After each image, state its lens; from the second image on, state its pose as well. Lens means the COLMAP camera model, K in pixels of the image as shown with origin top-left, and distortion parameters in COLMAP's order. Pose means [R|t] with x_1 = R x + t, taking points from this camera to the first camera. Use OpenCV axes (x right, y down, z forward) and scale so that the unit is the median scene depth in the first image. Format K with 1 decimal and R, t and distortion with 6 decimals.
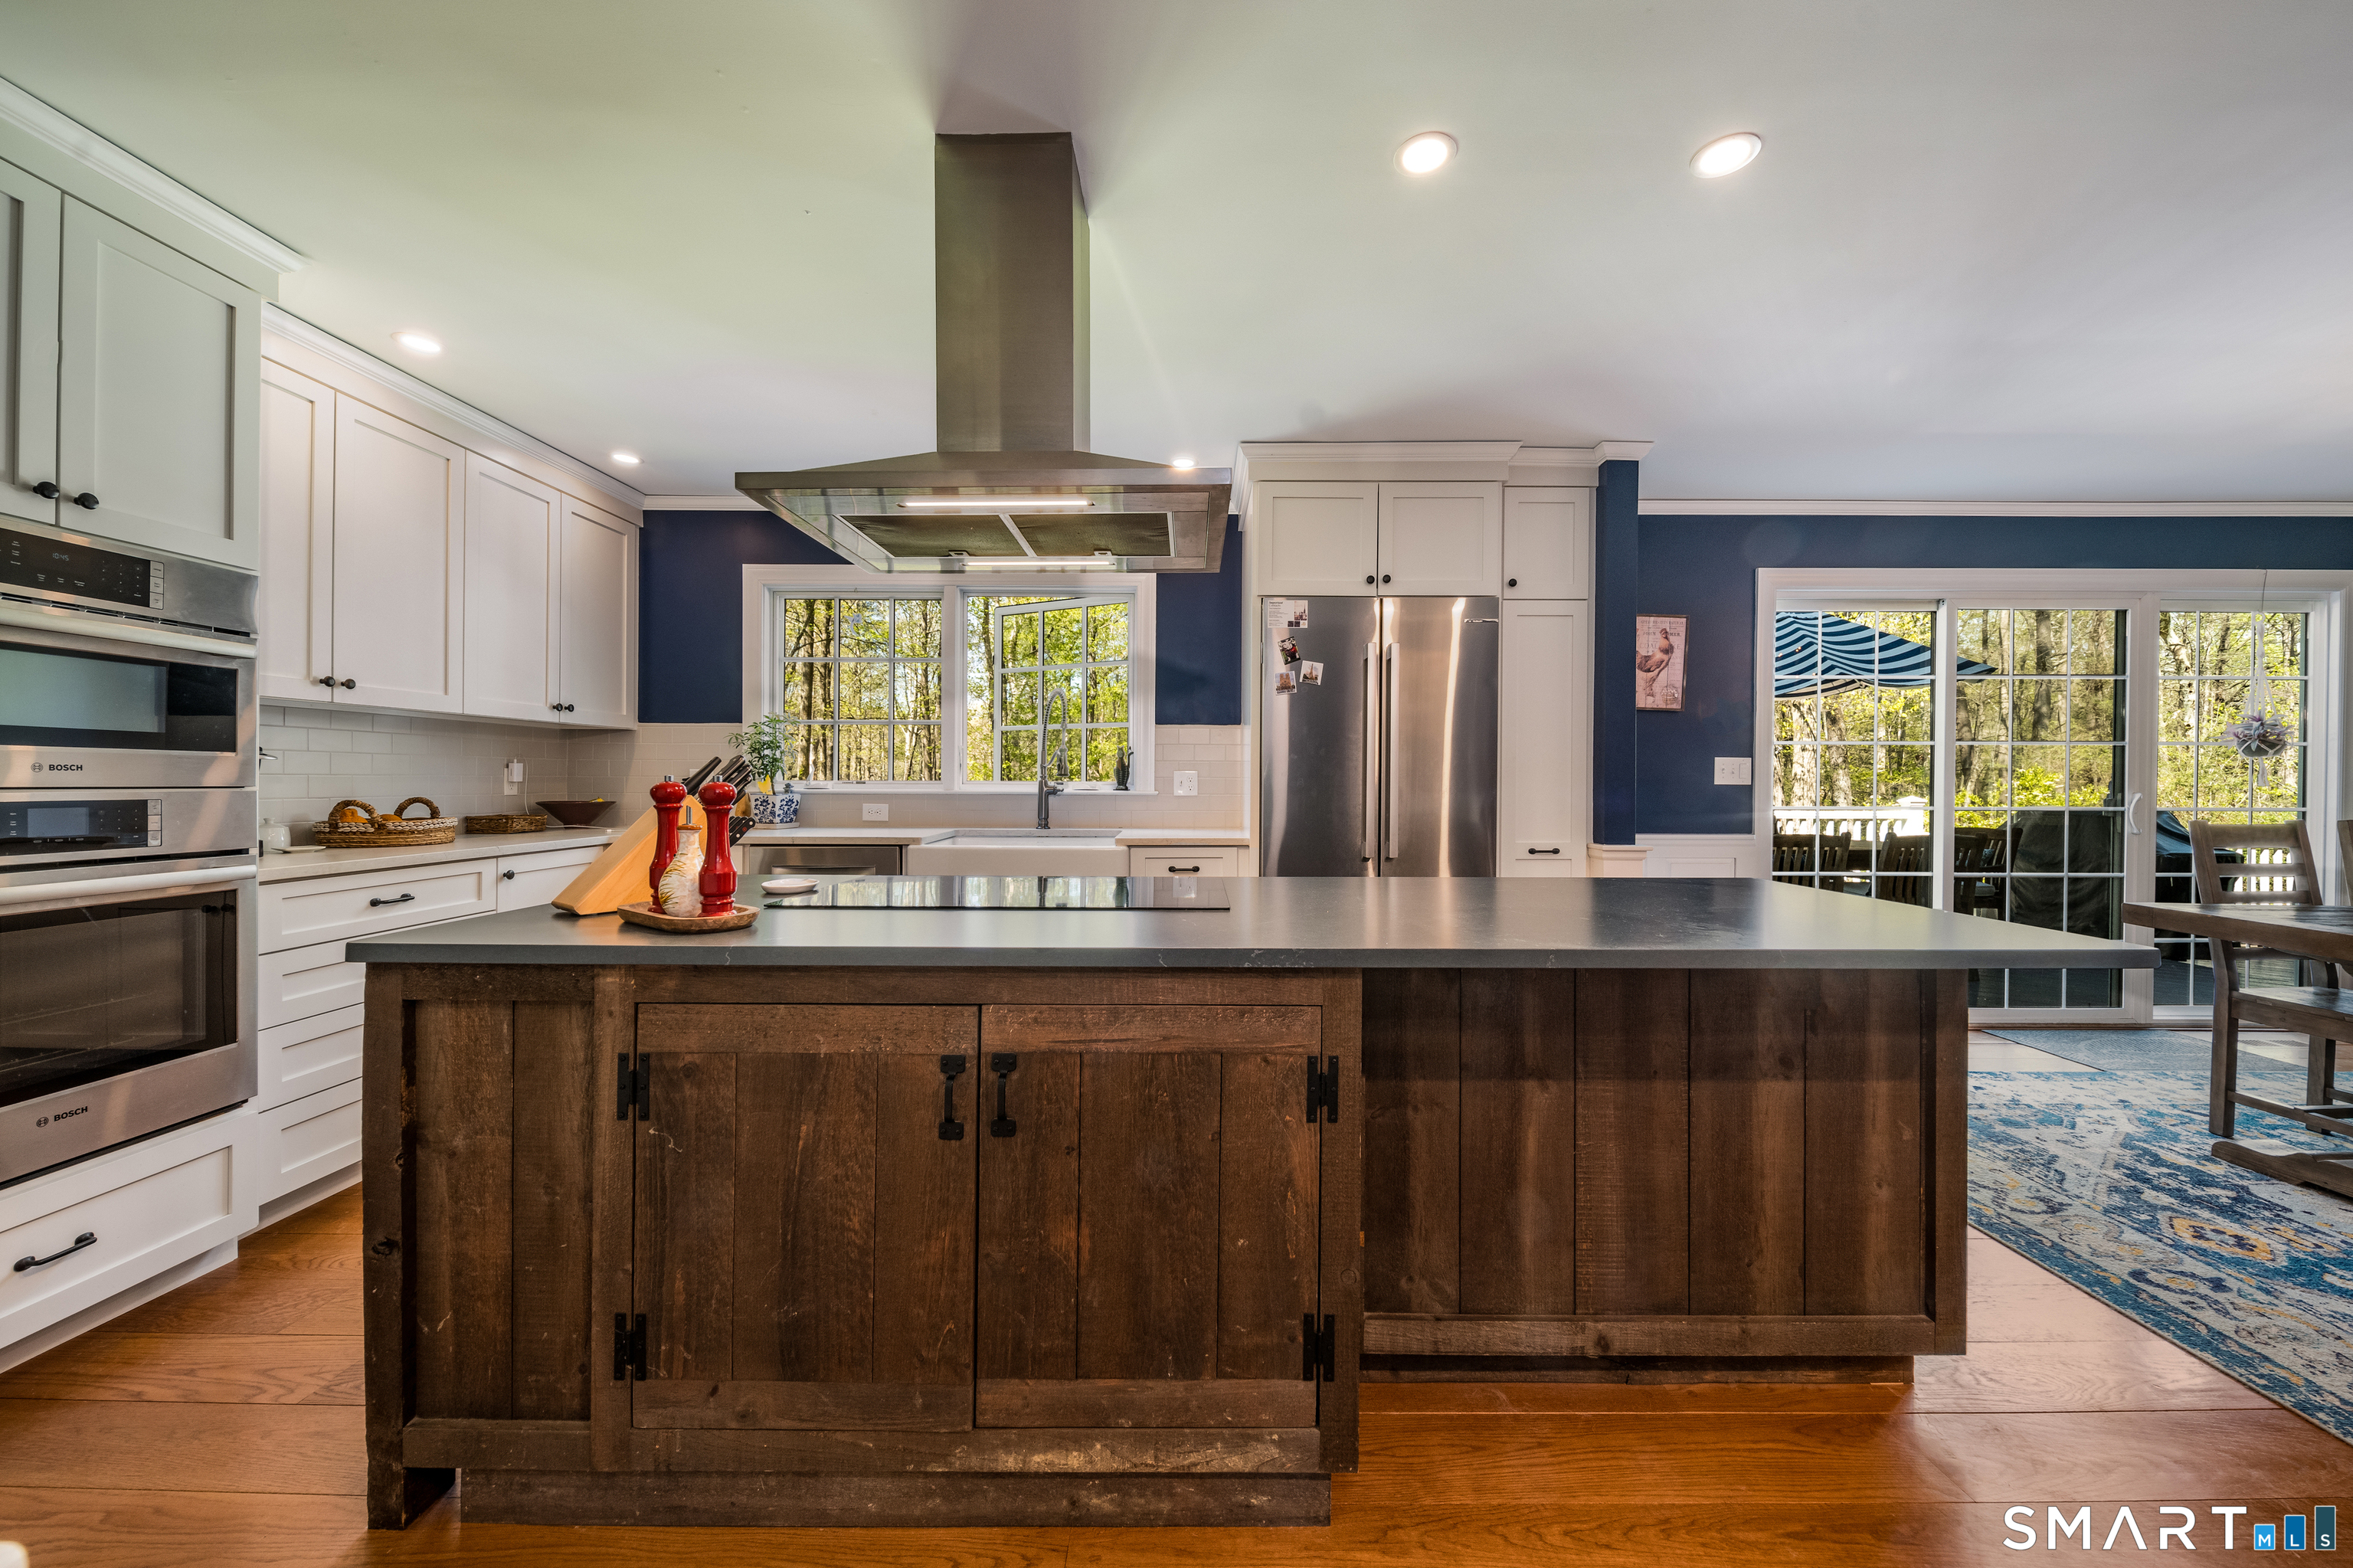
lens RADIAL K [[886.0, 0, 1176.0], [0, 886.0, 789.1], [0, 0, 1]] dist [-0.000248, -0.000129]
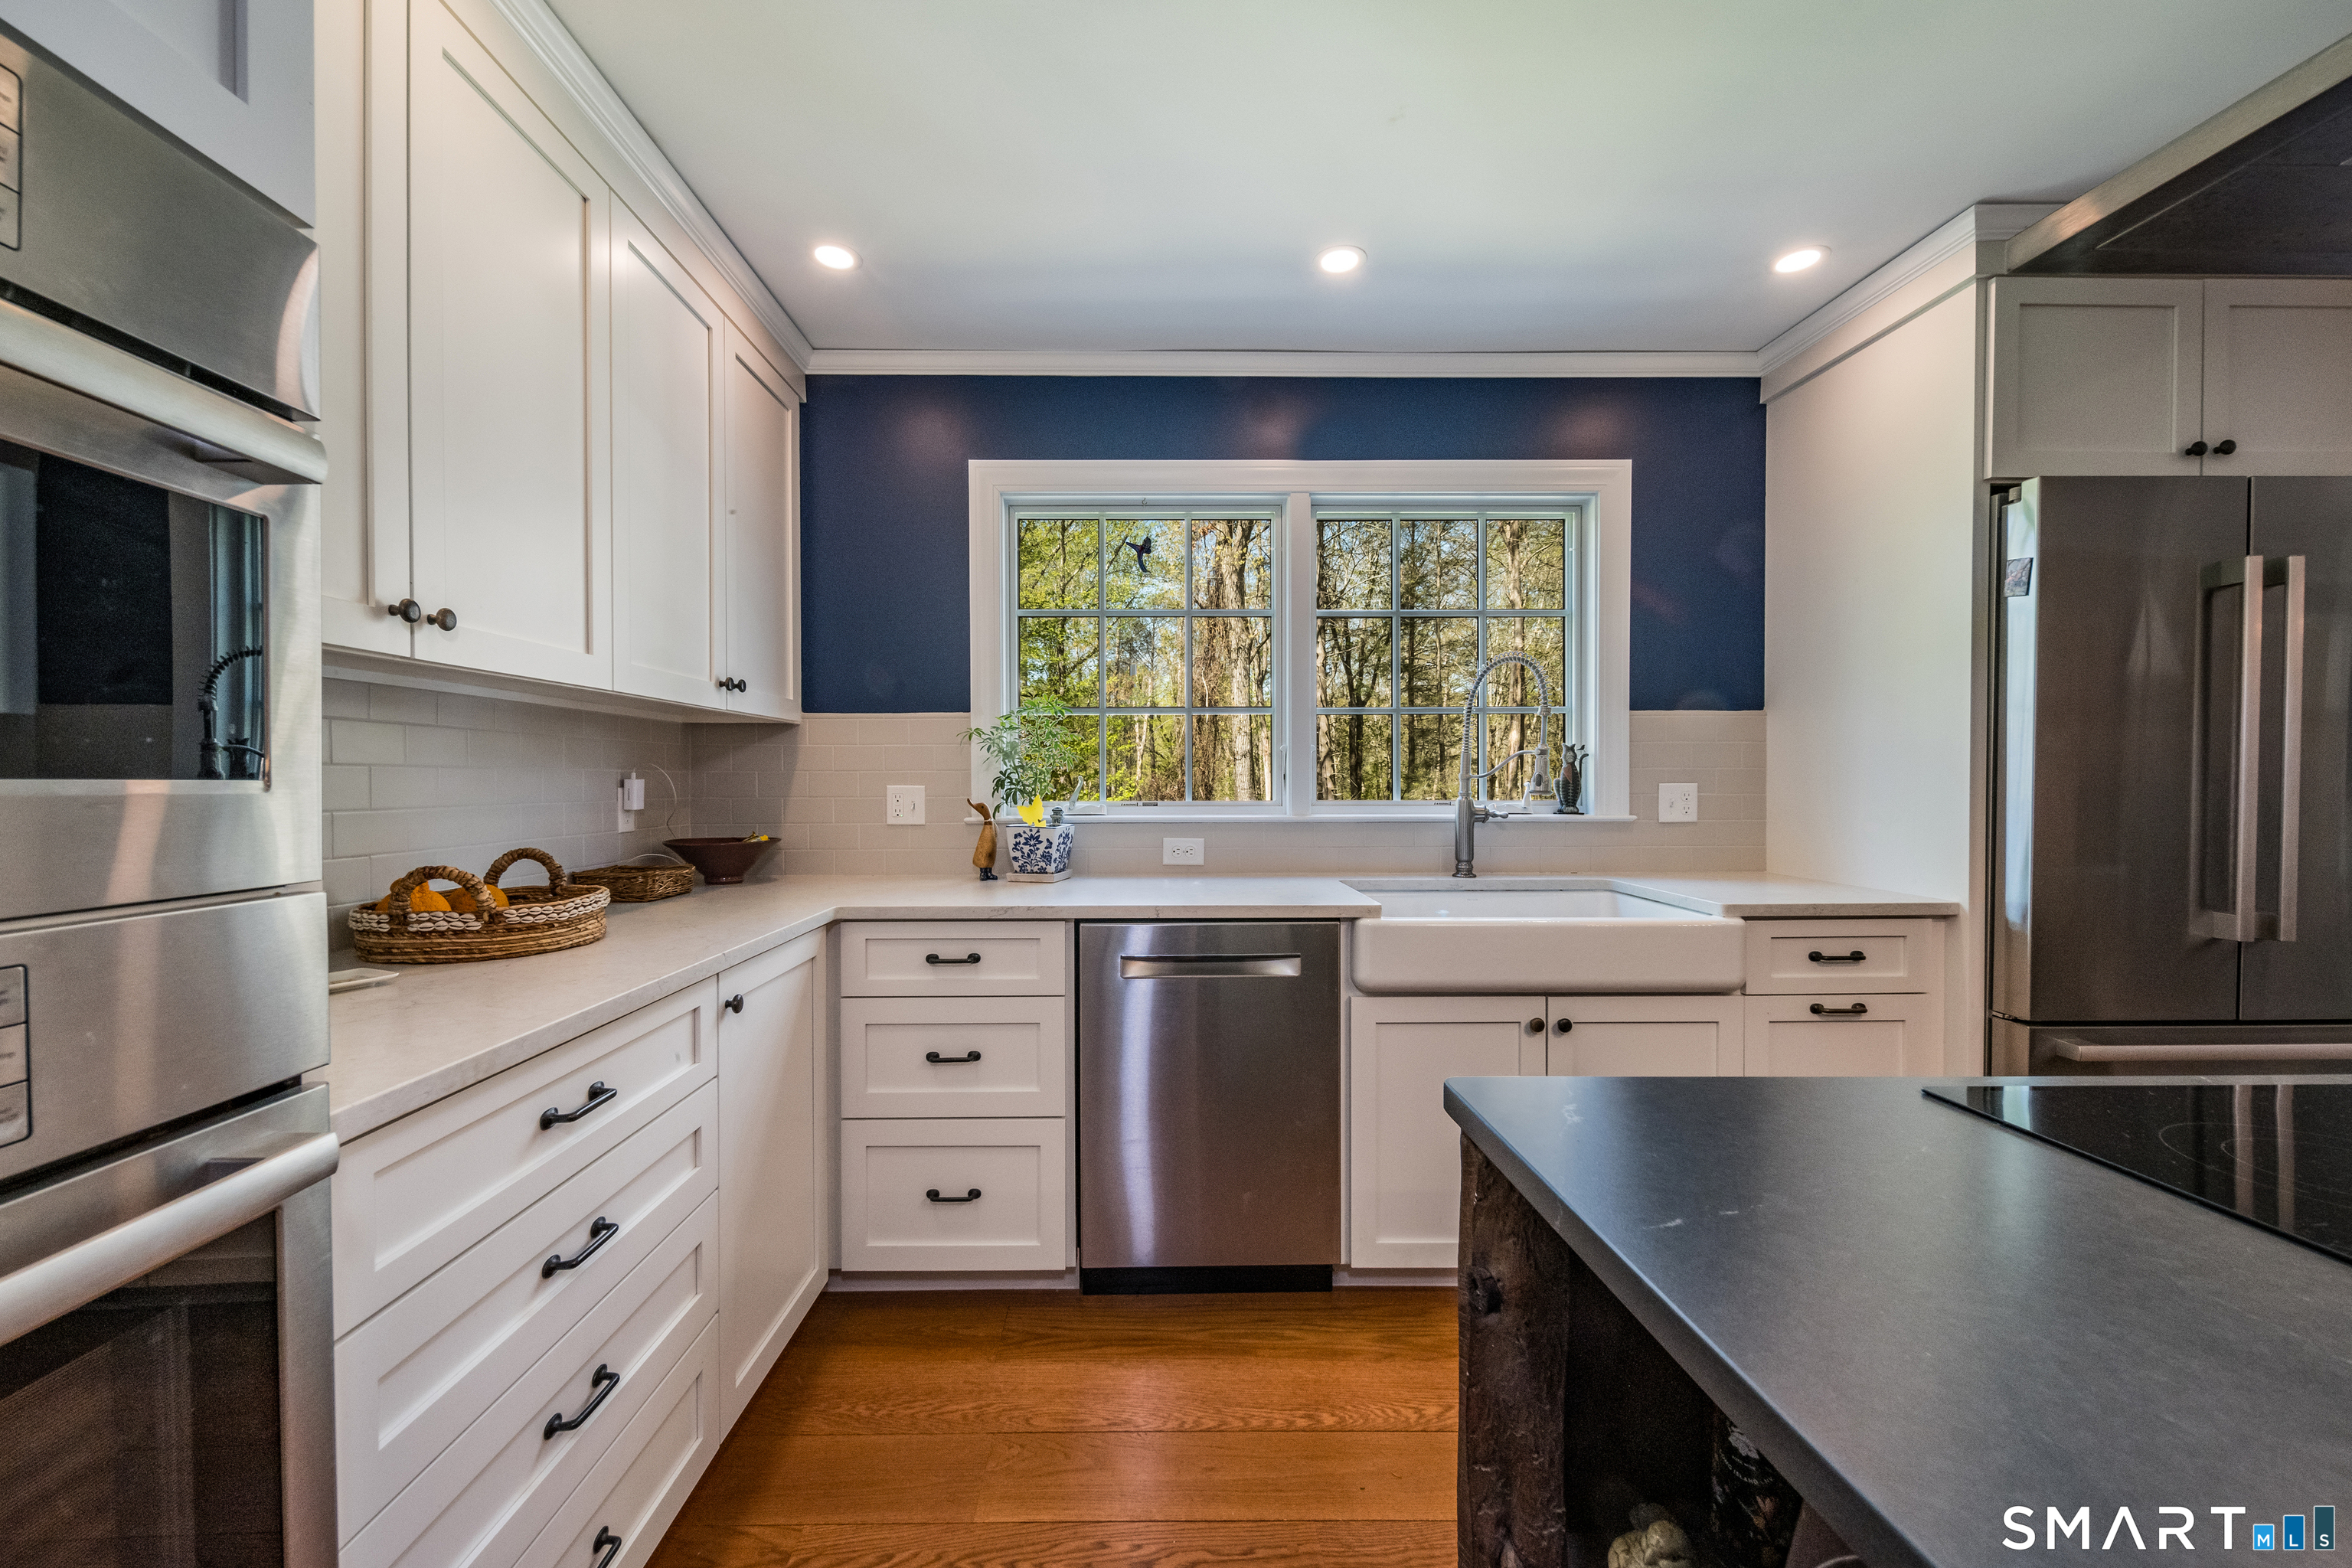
lens RADIAL K [[946.0, 0, 1147.3], [0, 946.0, 800.7], [0, 0, 1]] dist [-0.000584, -0.000749]
pose [[0.999968, -0.007129, 0.003648, -0.410841], [0.007091, 0.999921, 0.010362, -0.019256], [-0.003722, -0.010336, 0.999940, 0.364354]]
